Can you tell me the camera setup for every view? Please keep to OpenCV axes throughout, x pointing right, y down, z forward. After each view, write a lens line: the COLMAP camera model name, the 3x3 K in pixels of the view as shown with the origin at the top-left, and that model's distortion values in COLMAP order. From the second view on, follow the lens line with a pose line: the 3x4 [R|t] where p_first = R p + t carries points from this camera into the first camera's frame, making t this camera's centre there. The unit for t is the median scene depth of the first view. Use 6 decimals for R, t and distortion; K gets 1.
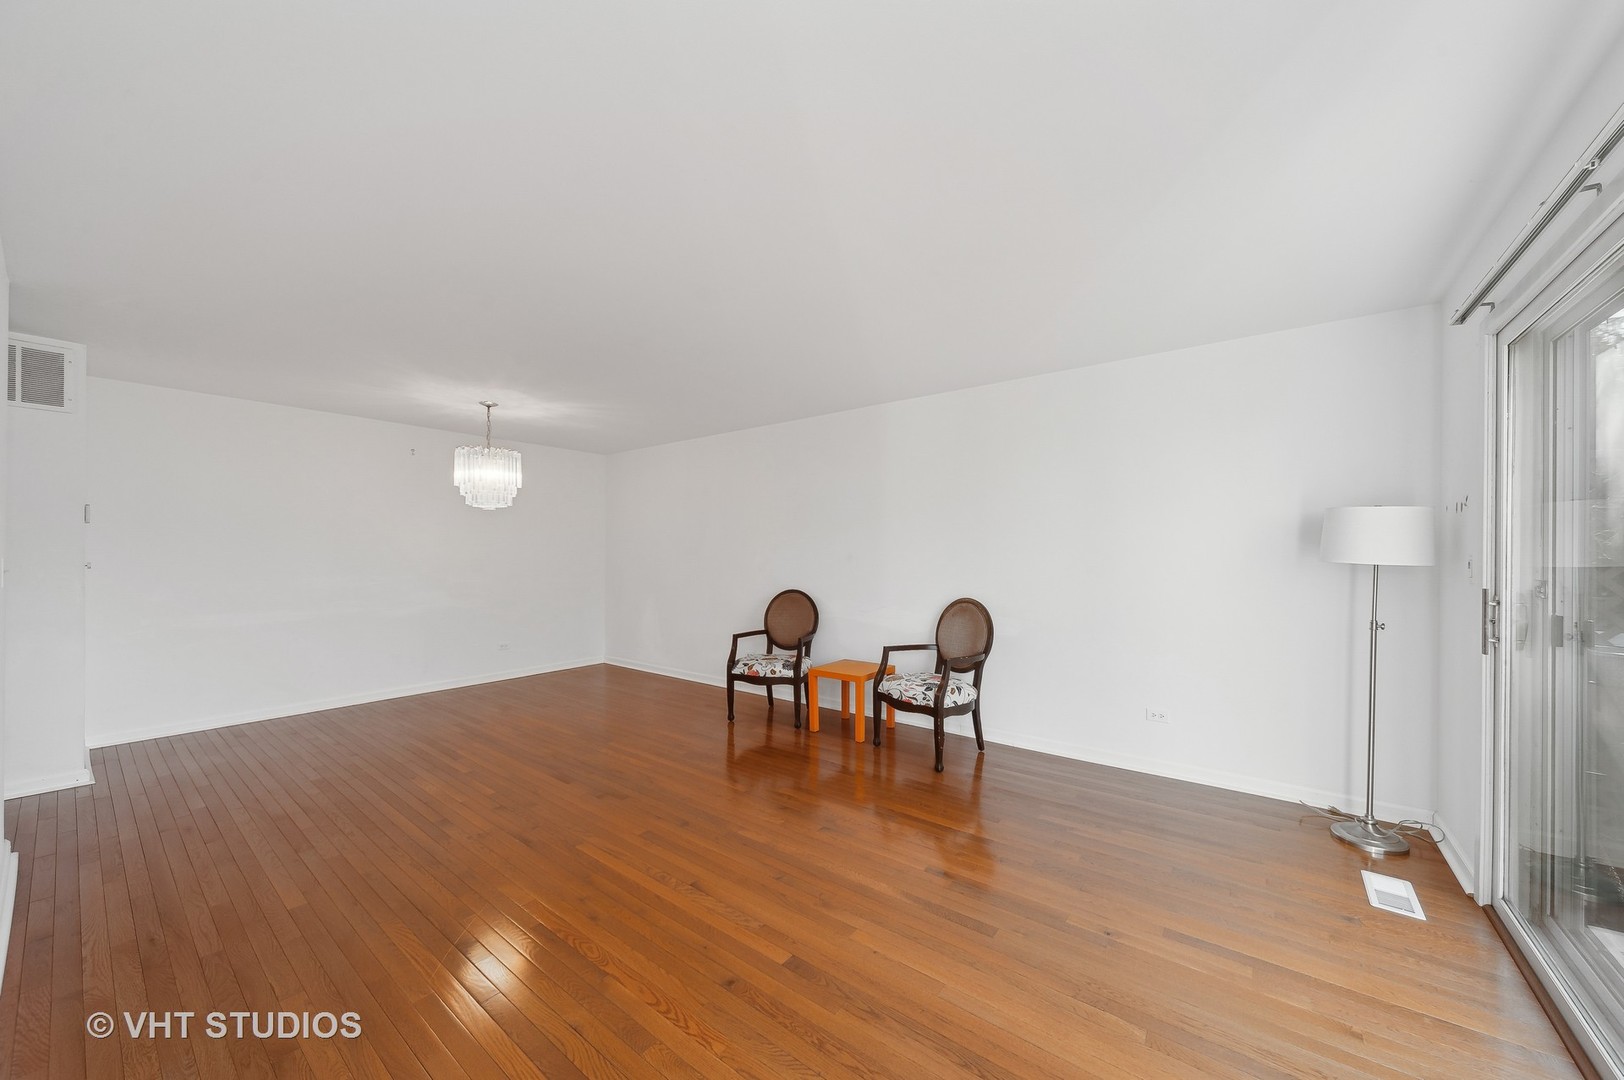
lens RADIAL K [[571.8, 0, 815.6], [0, 571.8, 553.1], [0, 0, 1]] dist [-0.001018, -0.000049]
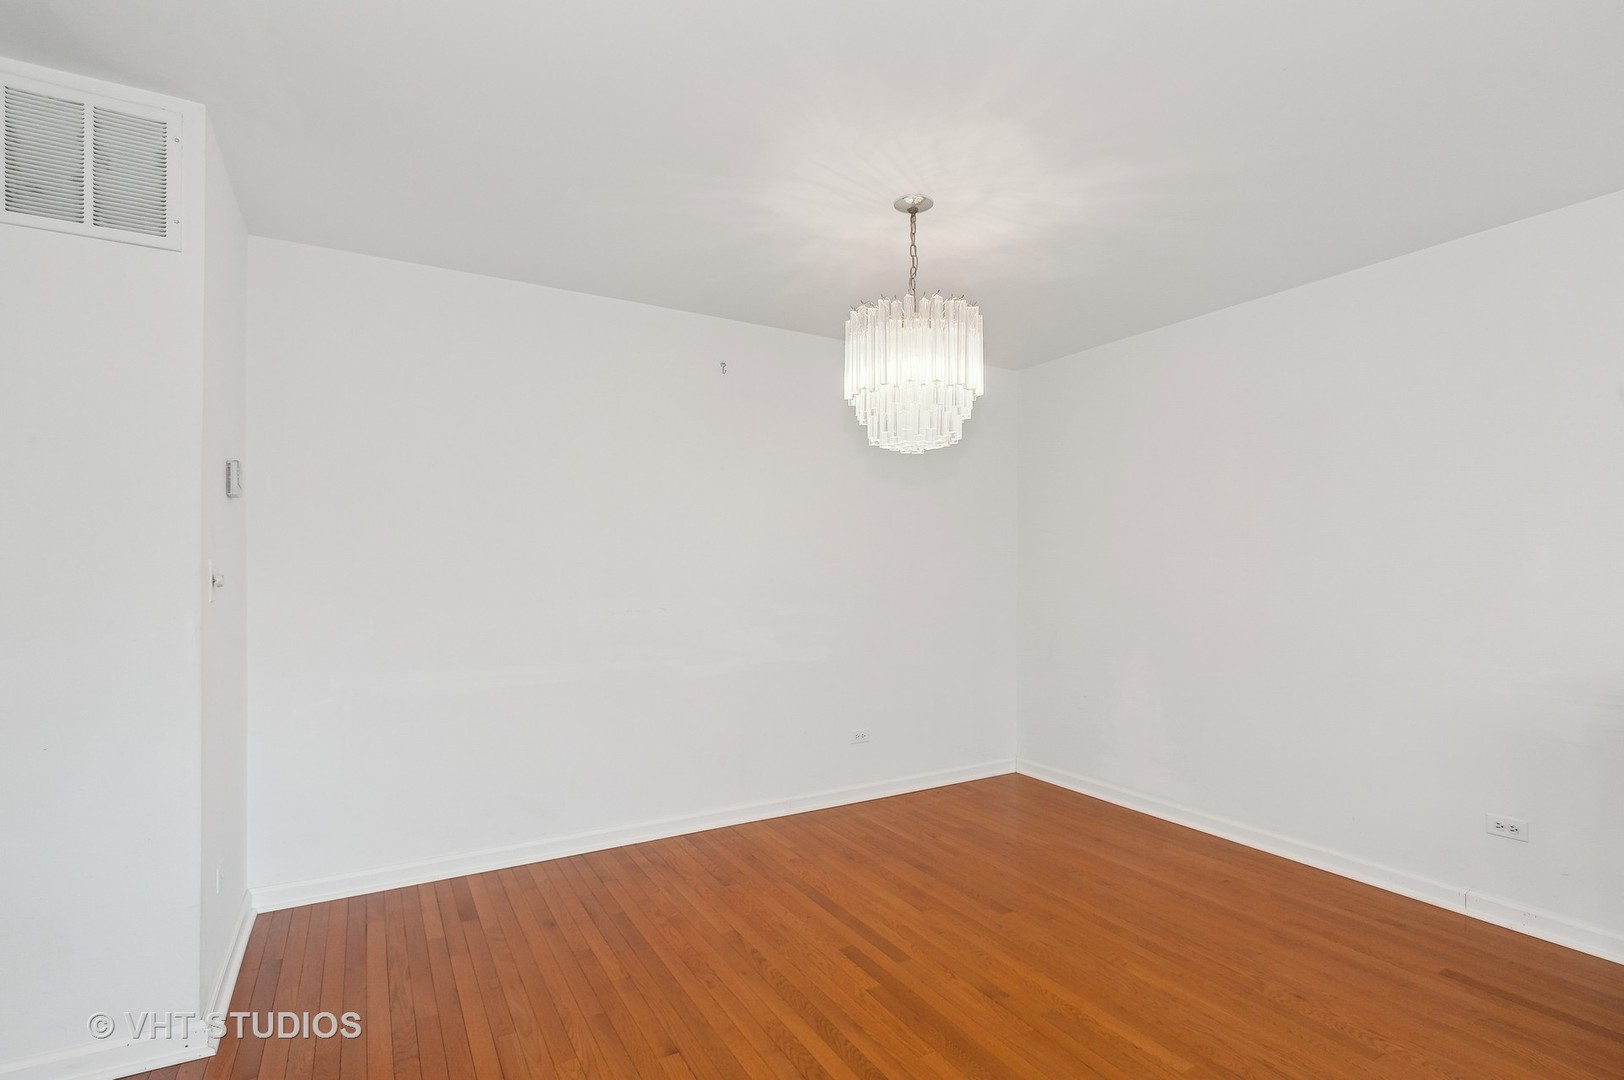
lens RADIAL K [[782.8, 0, 815.3], [0, 782.8, 550.6], [0, 0, 1]] dist [0.018172, -0.000283]
pose [[0.920505, -0.012175, -0.390540, -0.405568], [0.004021, 0.999757, -0.021687, 0.009250], [0.390710, 0.018393, 0.920330, 0.428281]]
